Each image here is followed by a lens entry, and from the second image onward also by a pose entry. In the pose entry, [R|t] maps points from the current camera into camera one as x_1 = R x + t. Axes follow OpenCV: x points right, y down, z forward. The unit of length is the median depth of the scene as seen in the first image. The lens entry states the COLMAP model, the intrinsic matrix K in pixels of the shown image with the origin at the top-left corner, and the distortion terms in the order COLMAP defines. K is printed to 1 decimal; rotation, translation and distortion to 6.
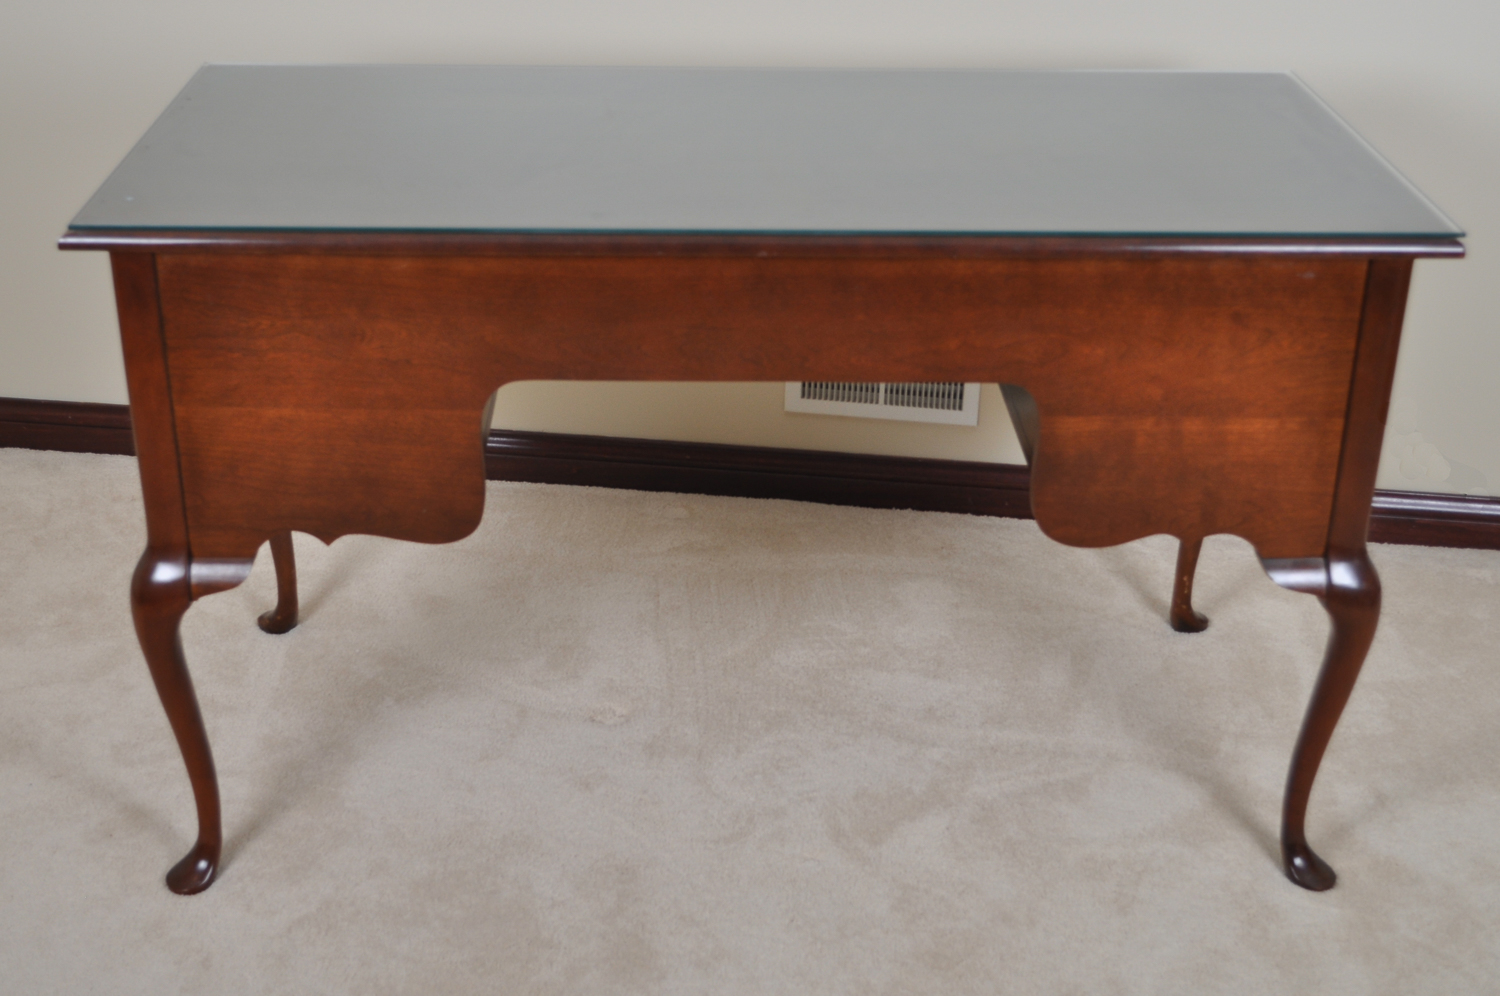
lens RADIAL K [[2184.4, 0, 754.2], [0, 2184.4, 495.5], [0, 0, 1]] dist [-0.030713, 0.000000]
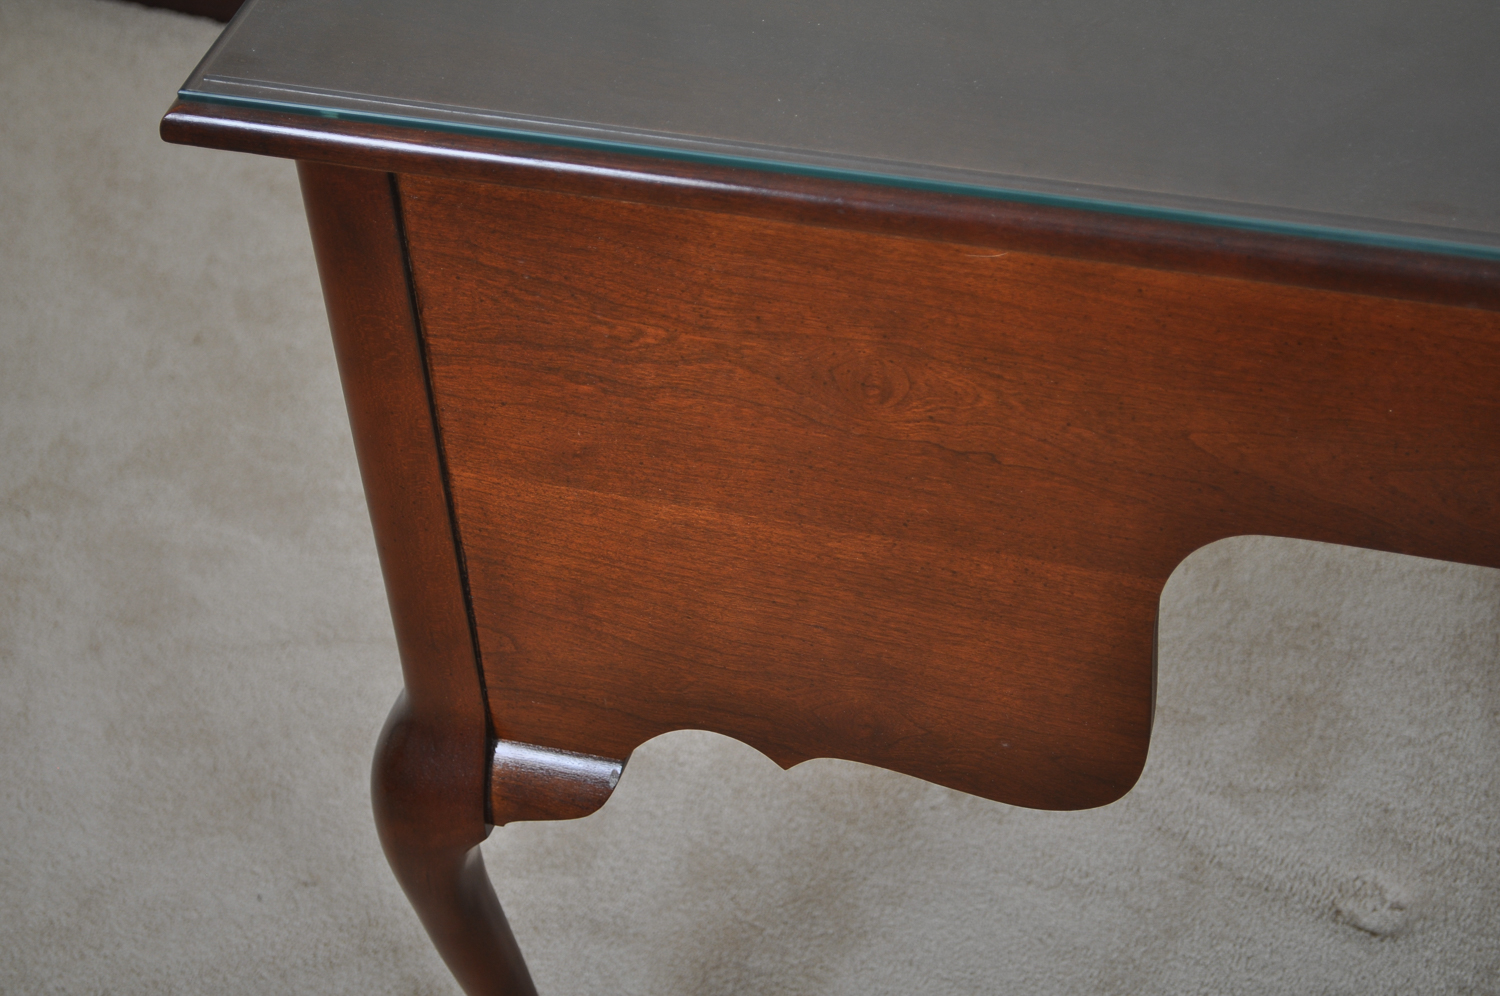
lens RADIAL K [[2677.3, 0, 749.0], [0, 2677.3, 498.6], [0, 0, 1]] dist [0.017349, 0.000000]
pose [[0.956075, 0.149417, -0.252180, -0.075470], [-0.063828, 0.945805, 0.318401, -0.205780], [0.286088, -0.288319, 0.913797, 0.530585]]
